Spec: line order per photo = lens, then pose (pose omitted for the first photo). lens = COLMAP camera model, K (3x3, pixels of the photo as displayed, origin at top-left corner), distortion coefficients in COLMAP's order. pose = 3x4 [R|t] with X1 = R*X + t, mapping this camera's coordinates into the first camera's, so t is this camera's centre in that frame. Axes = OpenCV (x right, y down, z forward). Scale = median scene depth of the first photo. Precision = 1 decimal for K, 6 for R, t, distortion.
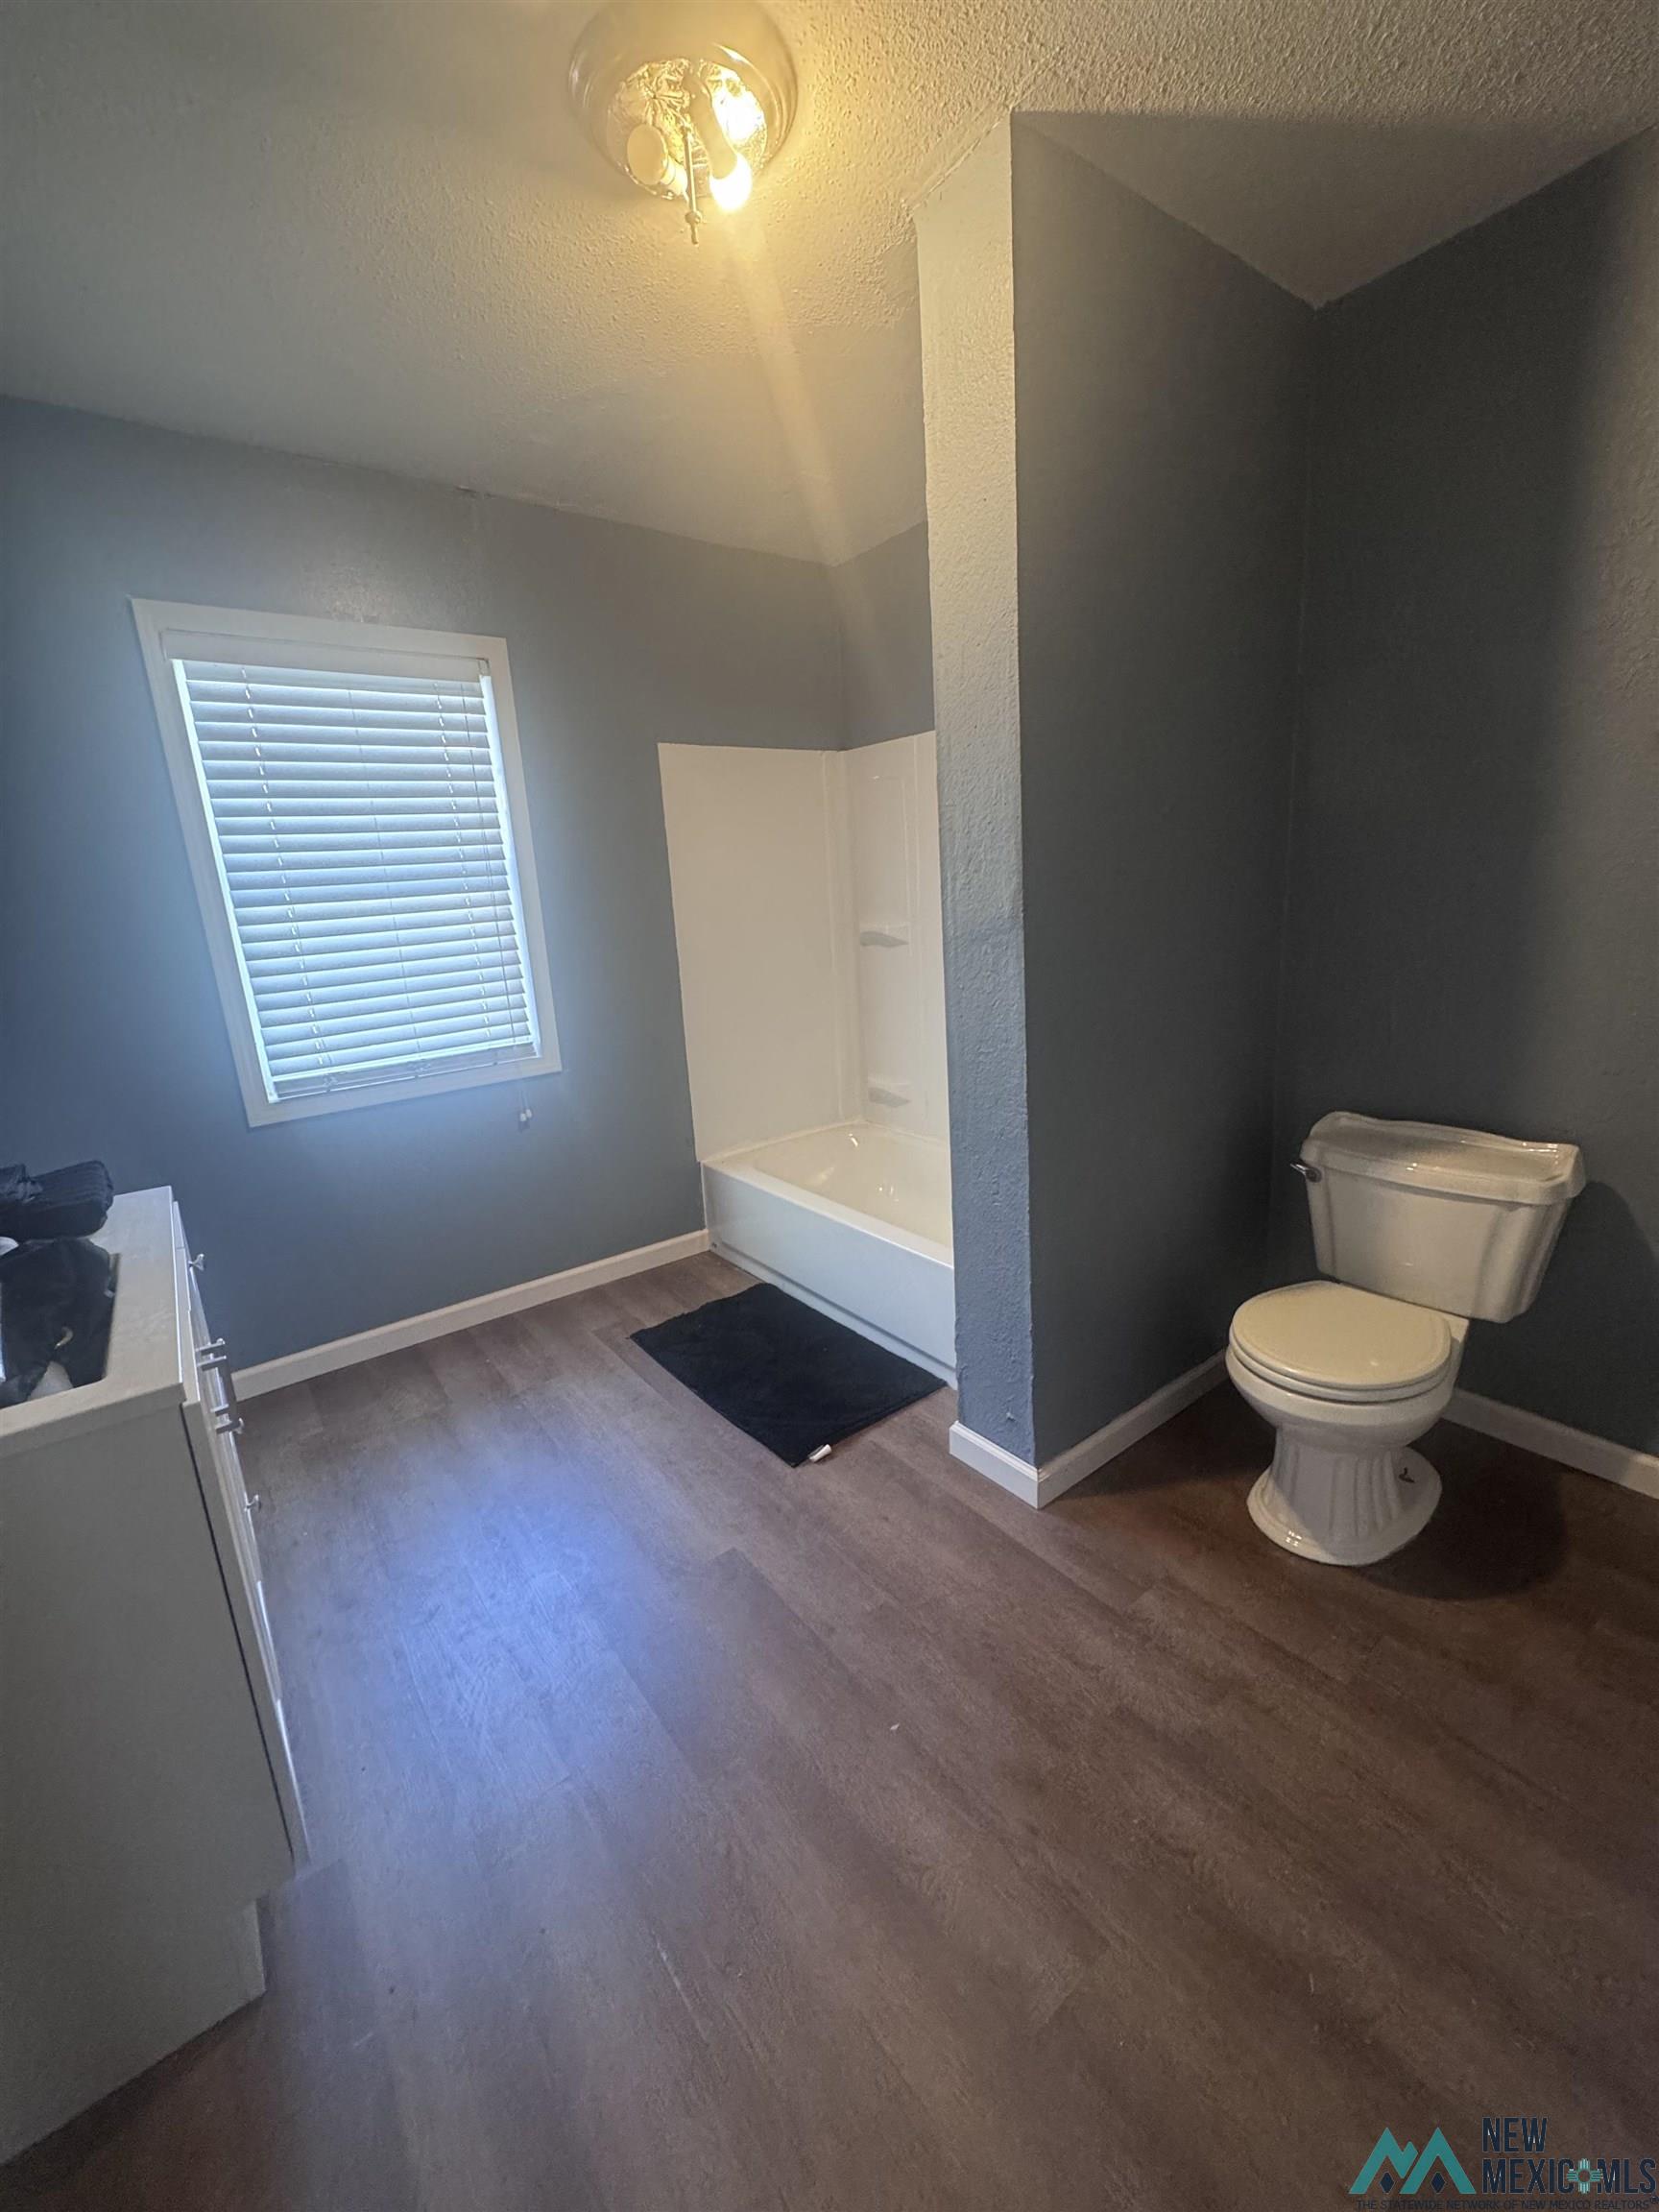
lens RADIAL K [[881.0, 0, 829.5], [0, 881.0, 1106.0], [0, 0, 1]] dist [-0.000215, -0.000099]
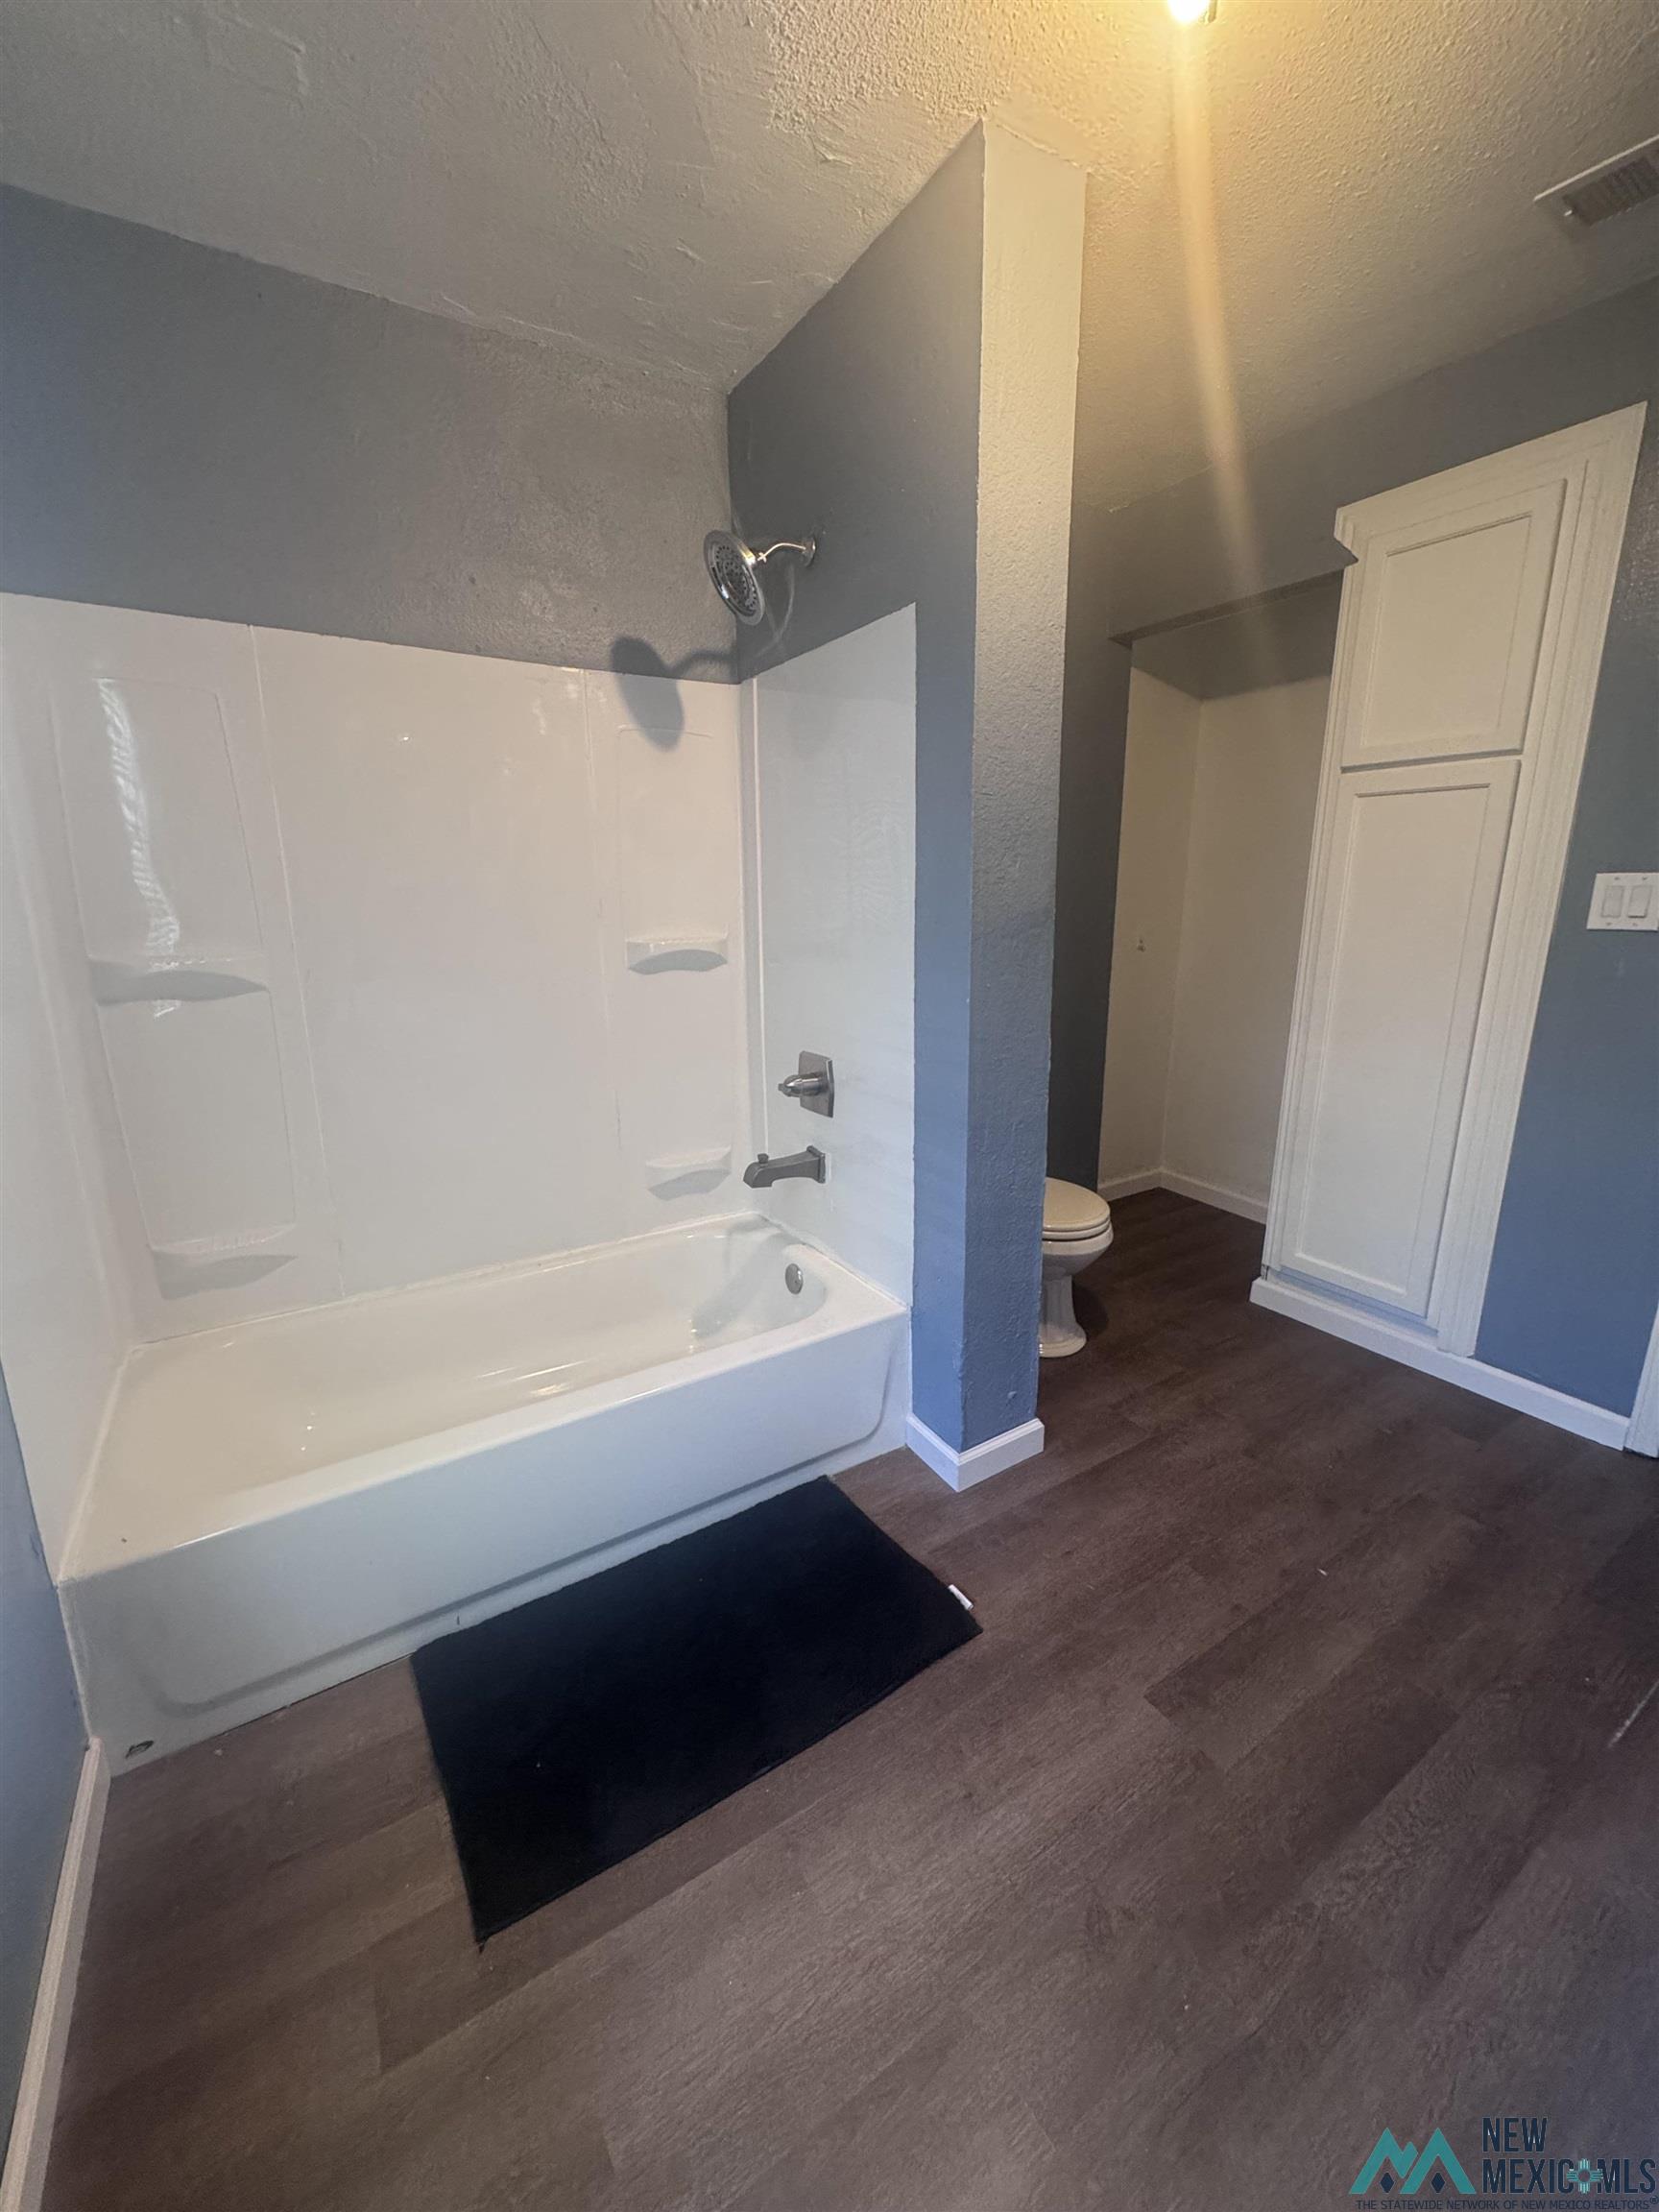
lens RADIAL K [[881.0, 0, 829.5], [0, 881.0, 1106.0], [0, 0, 1]] dist [-0.000215, -0.000099]
pose [[0.085671, -0.181462, 0.979659, -0.745364], [0.245519, 0.956797, 0.155756, -0.181198], [-0.965599, 0.227182, 0.126522, 0.968369]]
